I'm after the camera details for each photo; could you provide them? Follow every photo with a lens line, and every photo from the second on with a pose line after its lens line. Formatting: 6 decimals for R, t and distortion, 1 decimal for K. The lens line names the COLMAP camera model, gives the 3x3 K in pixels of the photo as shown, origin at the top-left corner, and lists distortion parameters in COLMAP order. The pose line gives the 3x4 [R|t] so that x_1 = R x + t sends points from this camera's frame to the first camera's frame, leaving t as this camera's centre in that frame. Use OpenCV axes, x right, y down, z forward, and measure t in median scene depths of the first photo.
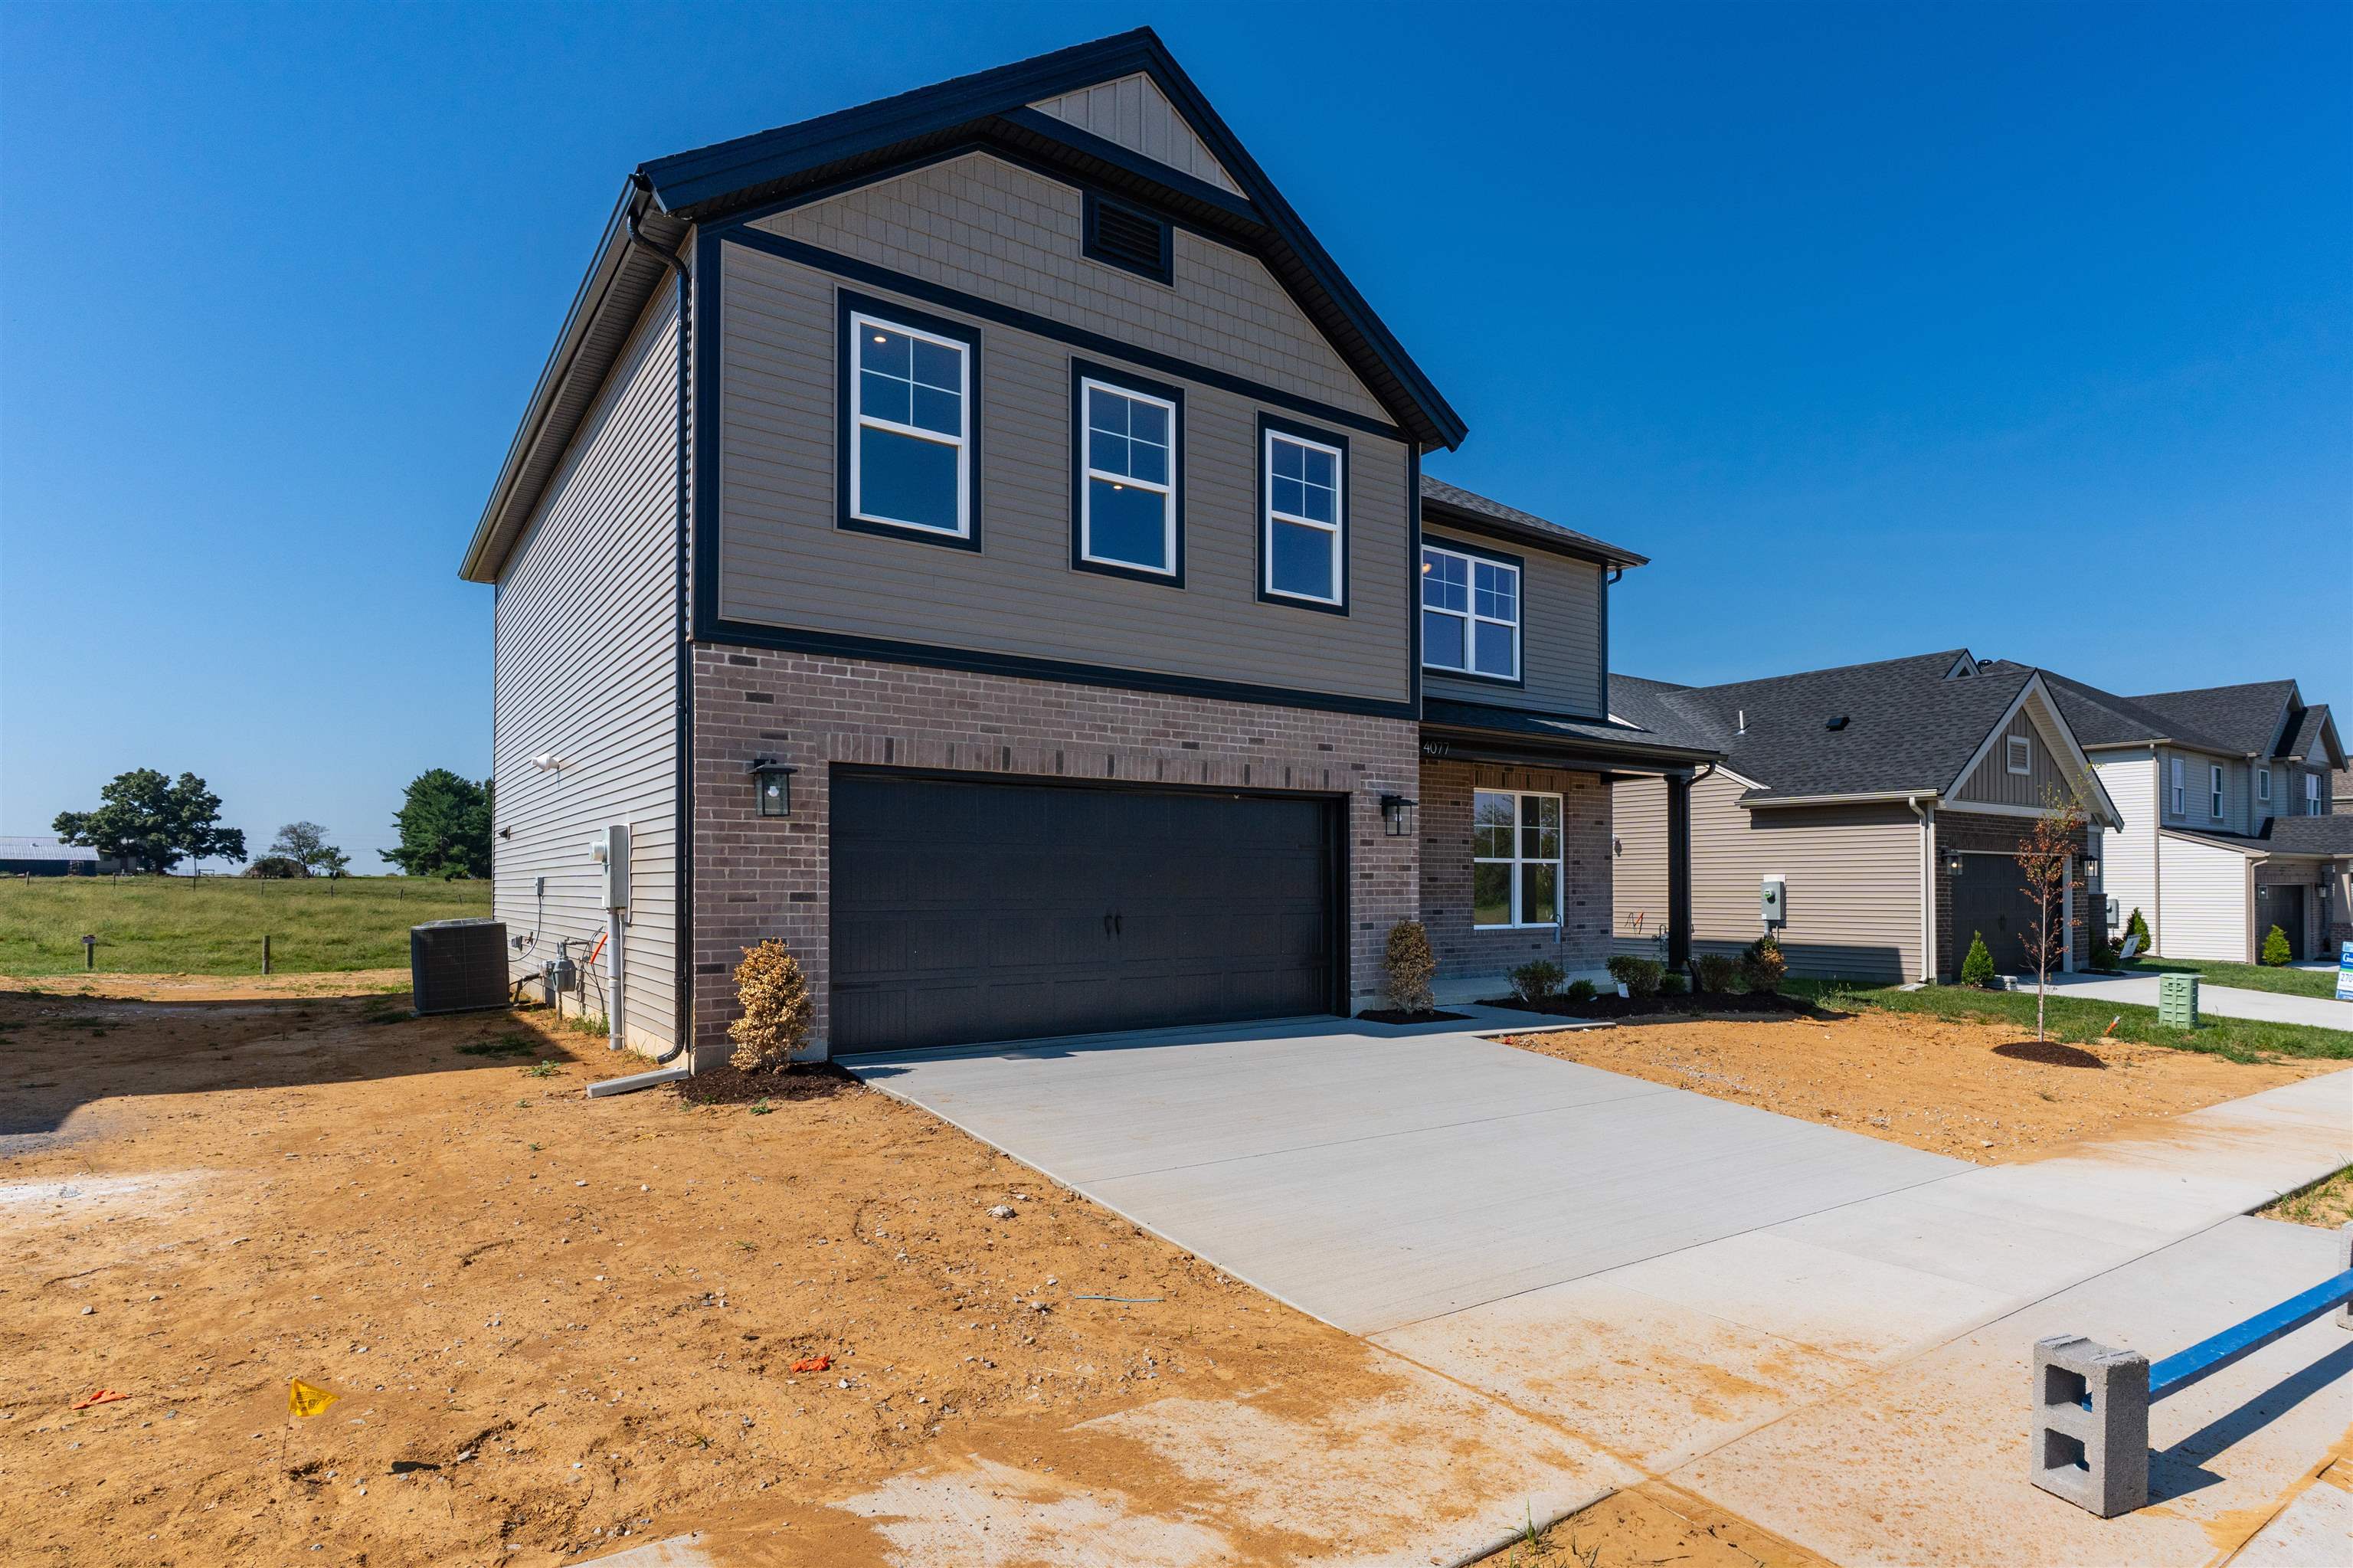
lens RADIAL K [[1249.7, 0, 1181.4], [0, 1249.7, 871.2], [0, 0, 1]] dist [-0.001205, -0.000174]
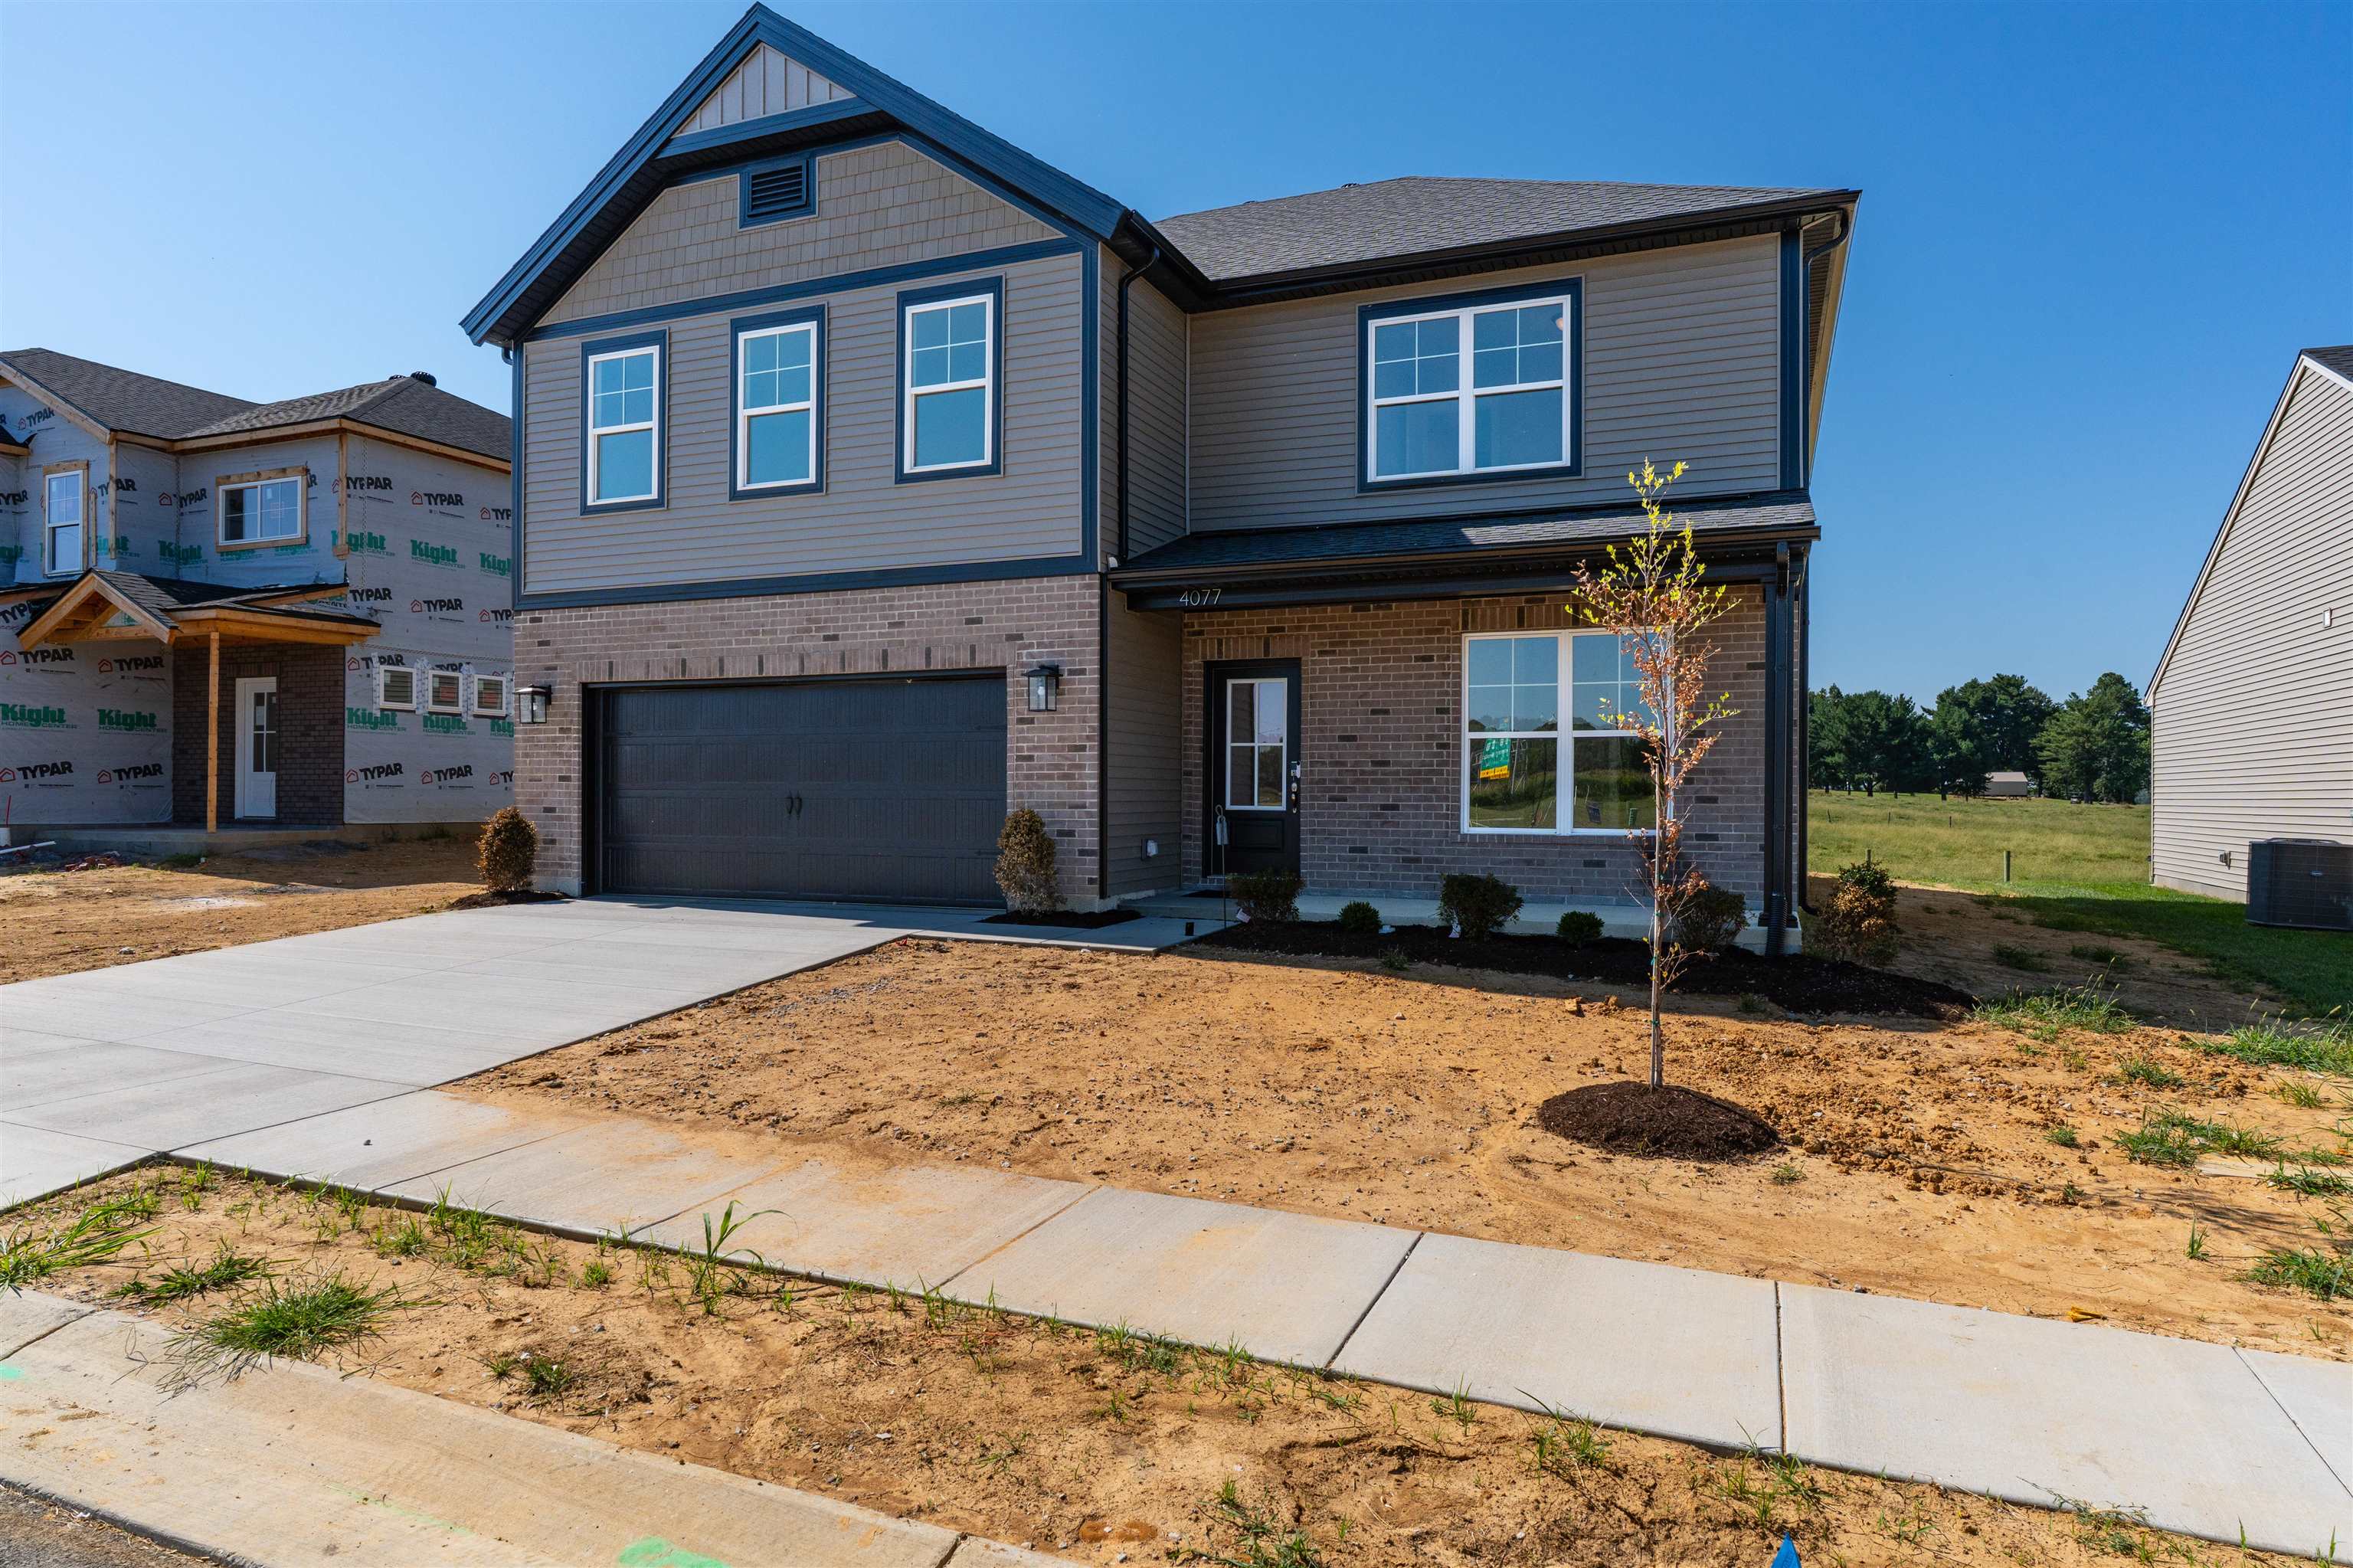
lens RADIAL K [[1311.7, 0, 1176.5], [0, 1311.7, 784.0], [0, 0, 1]] dist [0.003868, 0.000378]
pose [[0.526725, -0.003980, -0.850027, 1.080263], [0.005197, 0.999985, -0.001461, 0.026215], [0.850020, -0.003648, 0.526738, 0.643825]]
